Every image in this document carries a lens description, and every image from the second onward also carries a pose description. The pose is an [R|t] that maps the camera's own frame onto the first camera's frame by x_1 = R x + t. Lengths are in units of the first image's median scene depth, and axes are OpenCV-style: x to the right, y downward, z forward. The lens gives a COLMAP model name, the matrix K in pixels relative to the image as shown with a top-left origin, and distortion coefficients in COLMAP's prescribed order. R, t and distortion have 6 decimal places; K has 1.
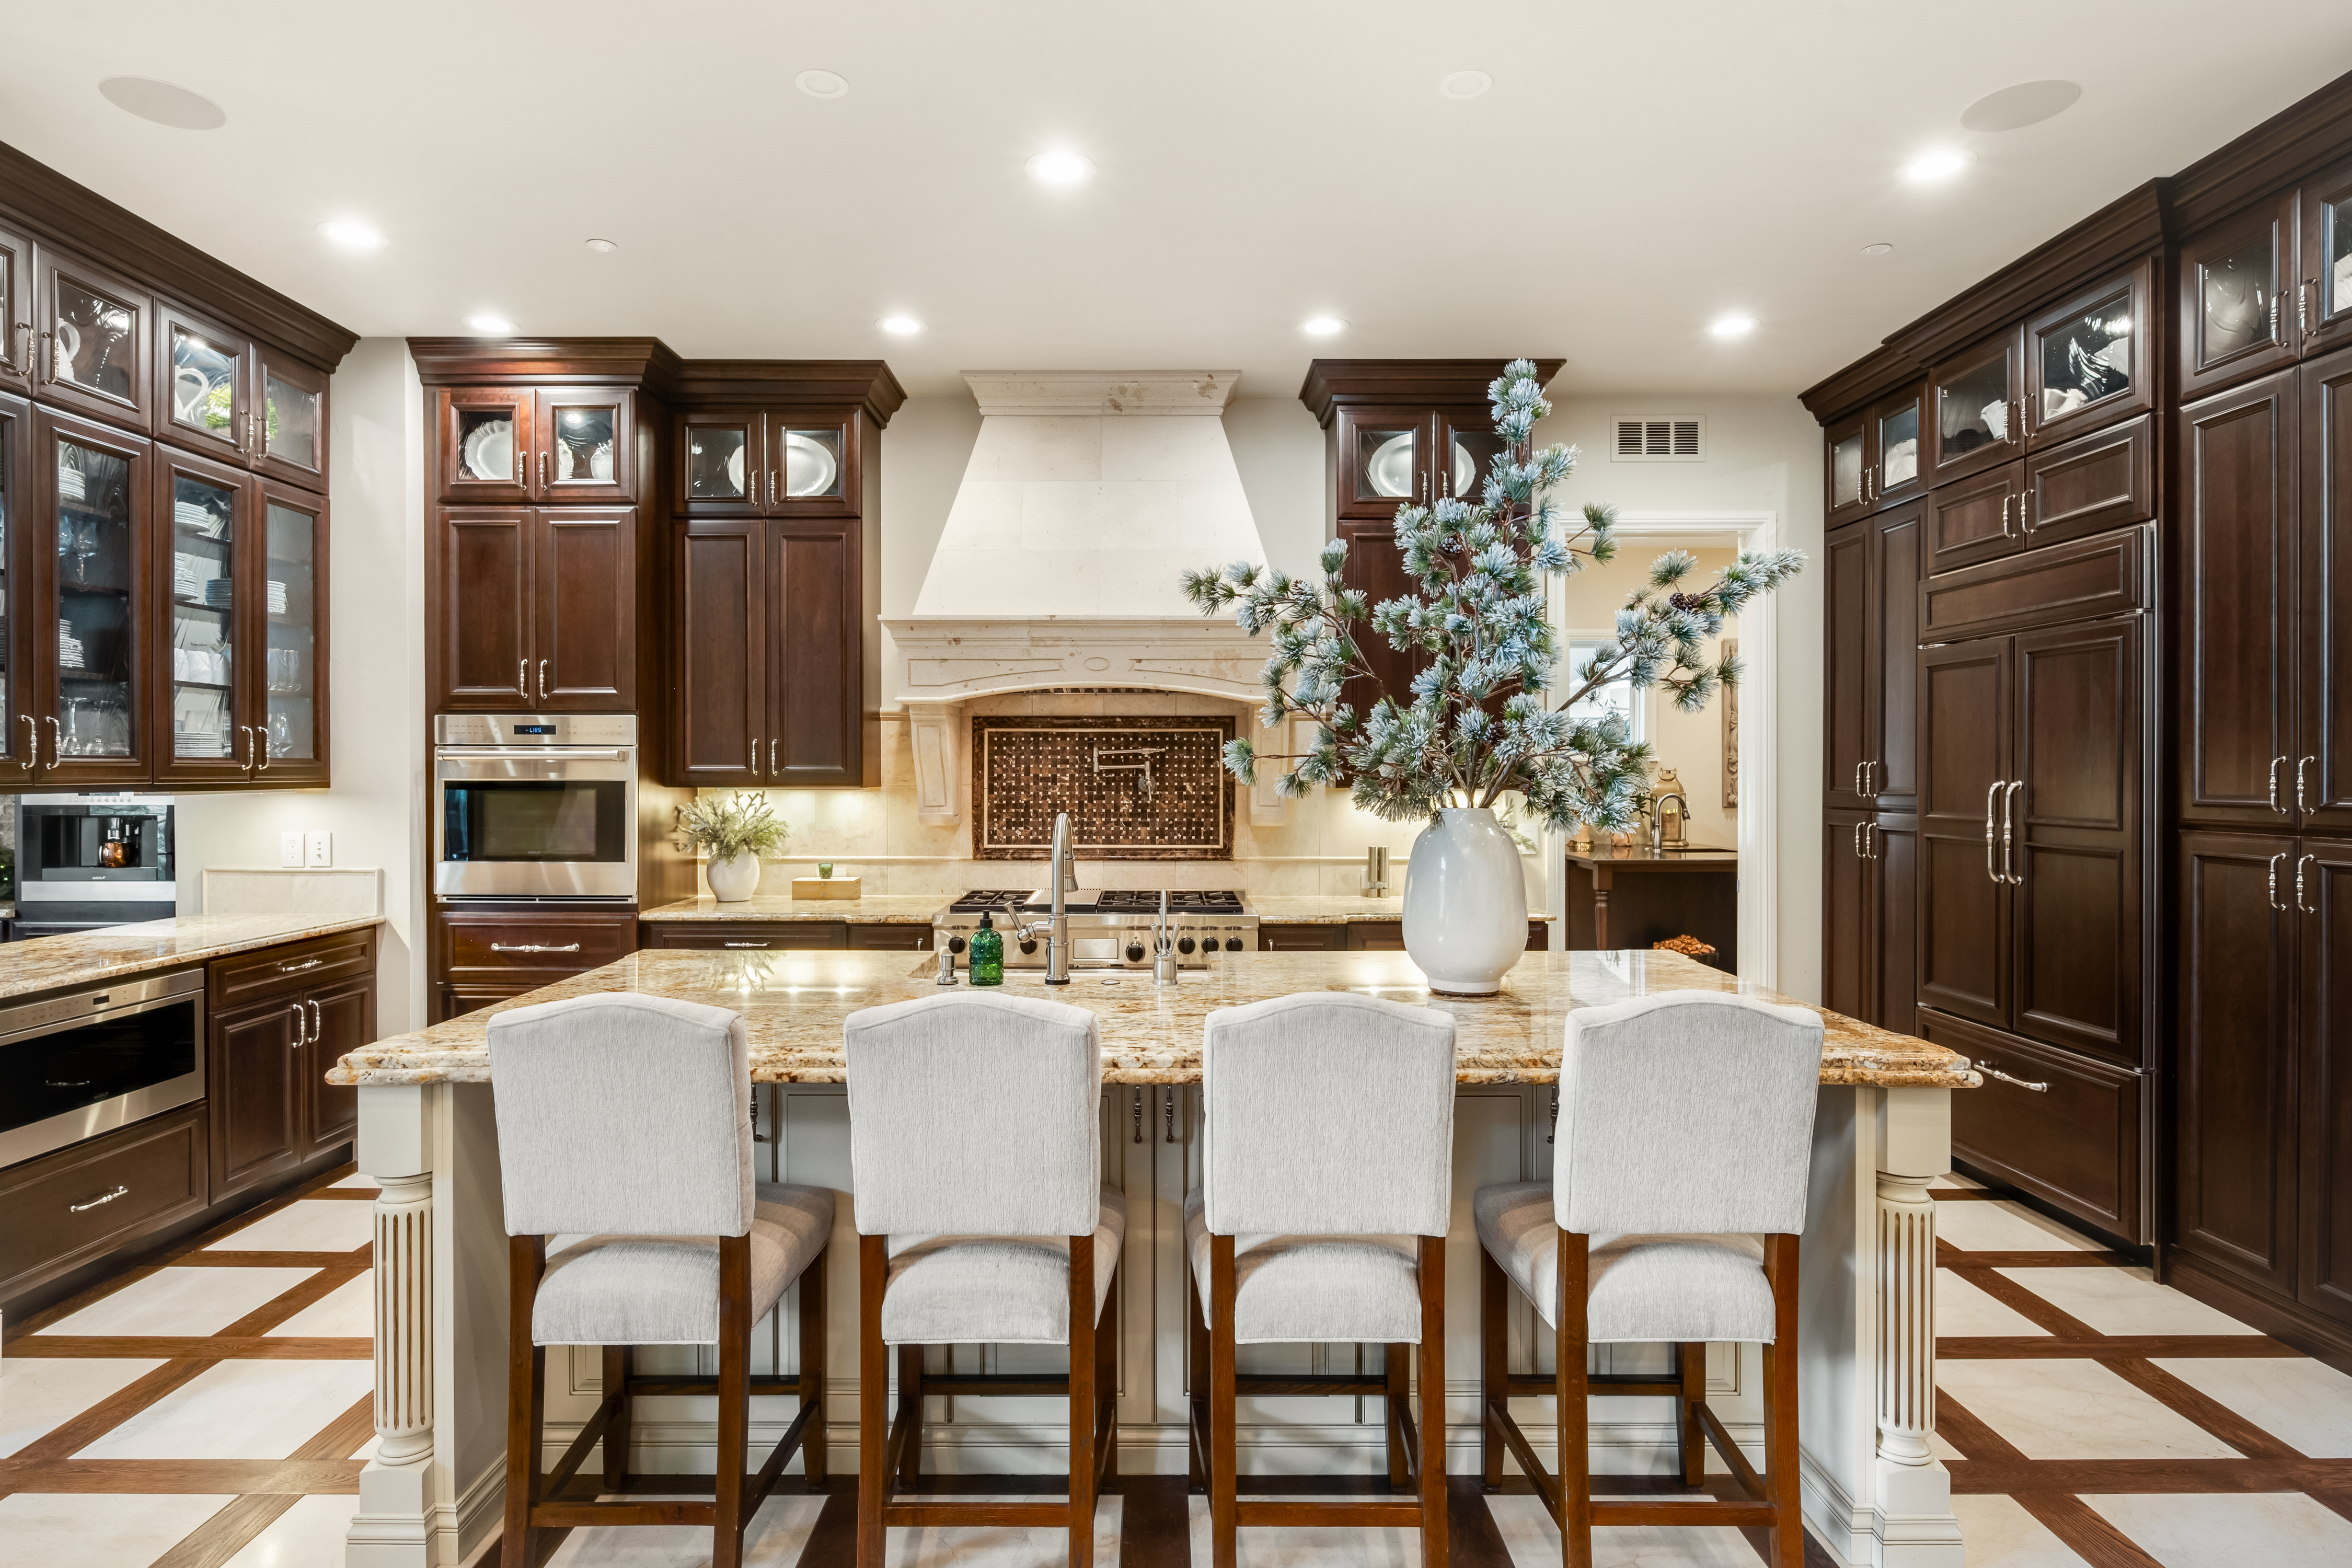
lens RADIAL K [[1256.8, 0, 1176.9], [0, 1256.8, 775.9], [0, 0, 1]] dist [0.003758, -0.000518]
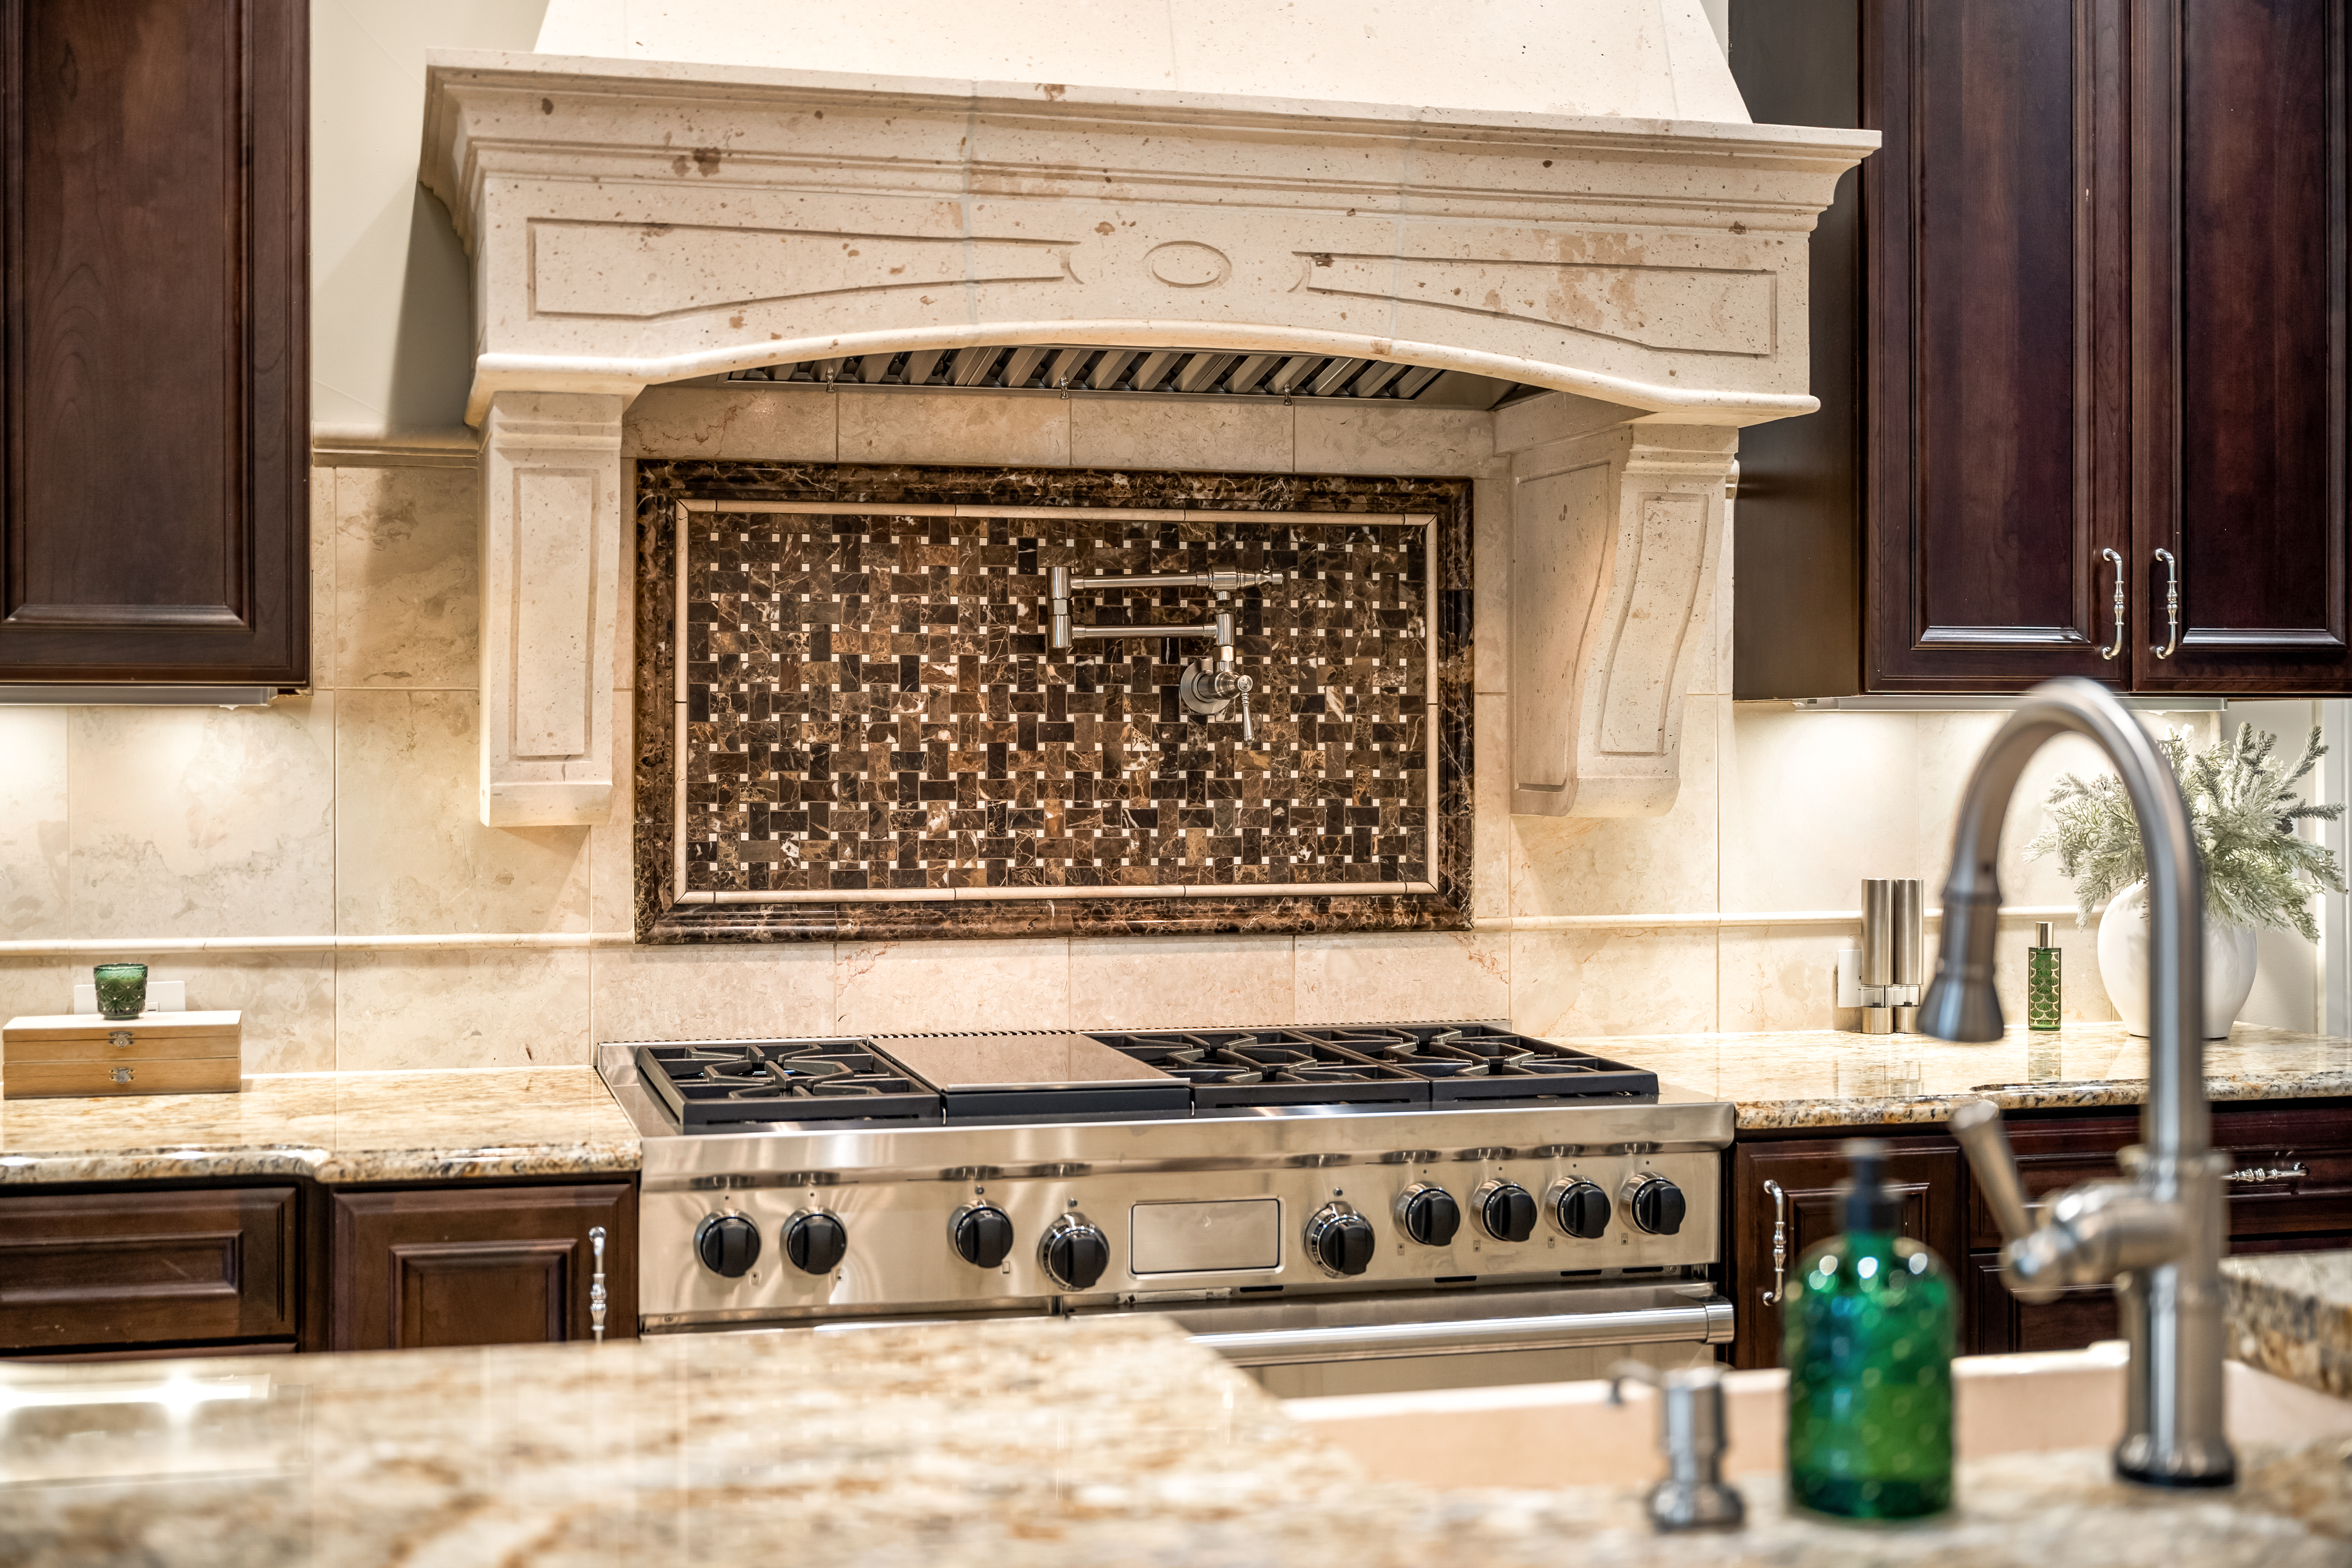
lens RADIAL K [[2883.6, 0, 1192.3], [0, 2883.6, 769.8], [0, 0, 1]] dist [-0.000452, 0.000000]
pose [[0.966211, -0.003522, 0.257730, -0.211174], [0.002437, 0.999987, 0.004528, 0.023191], [-0.257742, -0.003747, 0.966206, 0.311990]]
